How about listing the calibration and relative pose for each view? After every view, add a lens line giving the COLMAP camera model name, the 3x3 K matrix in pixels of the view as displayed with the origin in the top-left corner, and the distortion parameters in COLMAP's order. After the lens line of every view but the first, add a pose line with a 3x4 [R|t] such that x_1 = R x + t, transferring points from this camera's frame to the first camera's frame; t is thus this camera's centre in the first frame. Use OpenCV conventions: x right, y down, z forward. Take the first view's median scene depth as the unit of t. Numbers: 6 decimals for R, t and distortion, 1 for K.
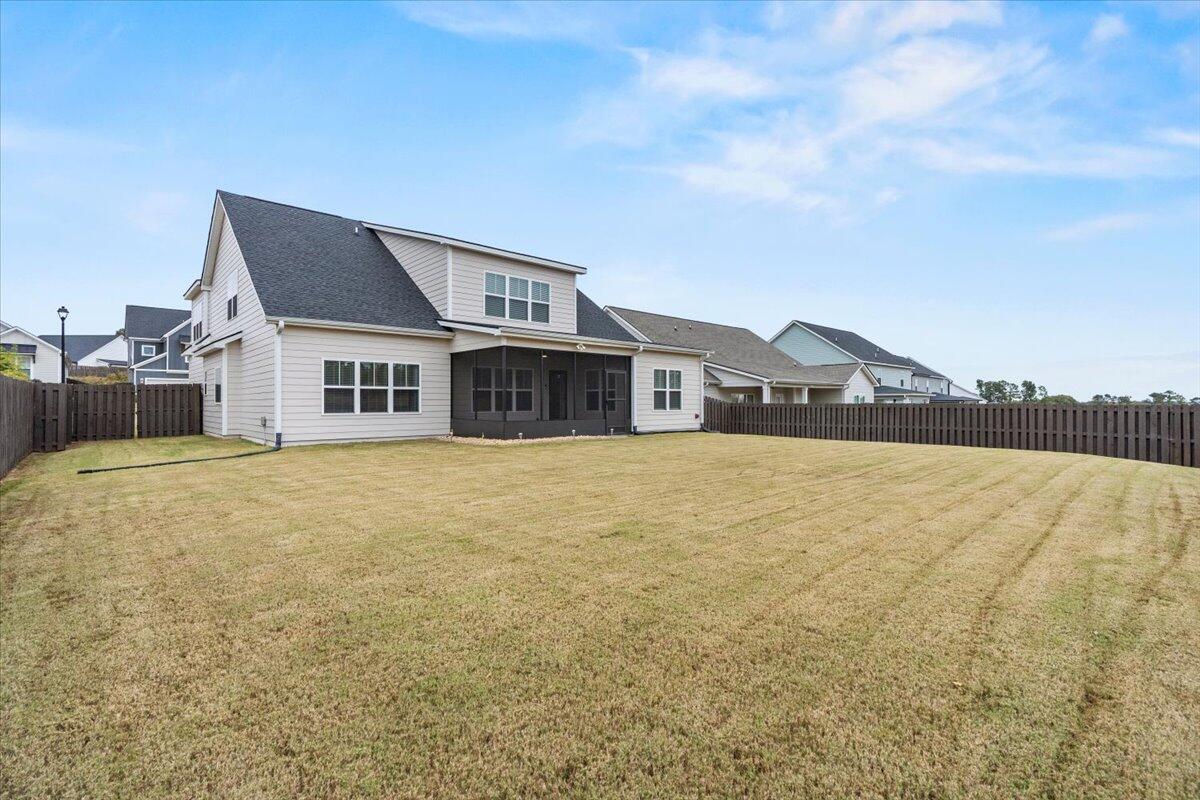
lens RADIAL K [[540.4, 0, 603.5], [0, 540.4, 398.5], [0, 0, 1]] dist [-0.002409, 0.000131]
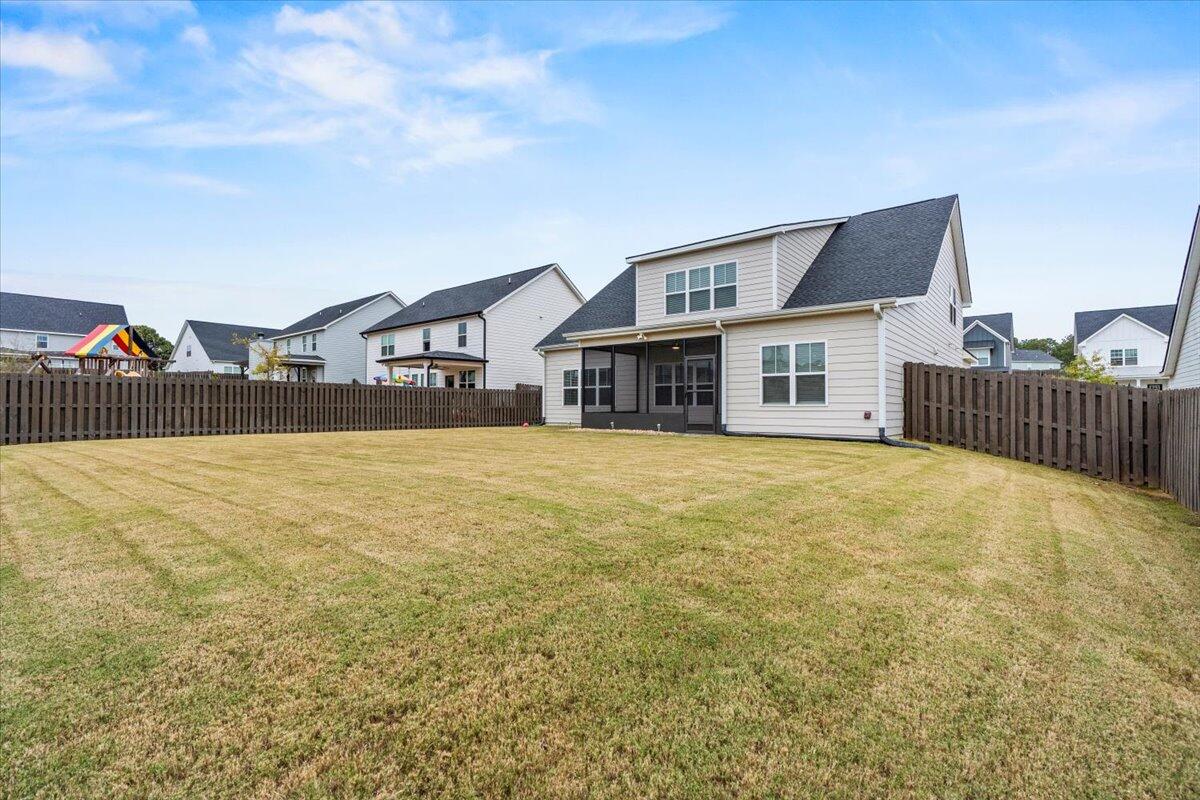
lens RADIAL K [[540.4, 0, 603.5], [0, 540.4, 398.5], [0, 0, 1]] dist [-0.002409, 0.000131]
pose [[0.144523, -0.009927, -0.989452, 0.800813], [0.014061, 0.999869, -0.007978, 0.017384], [0.989401, -0.012760, 0.144644, 0.707990]]
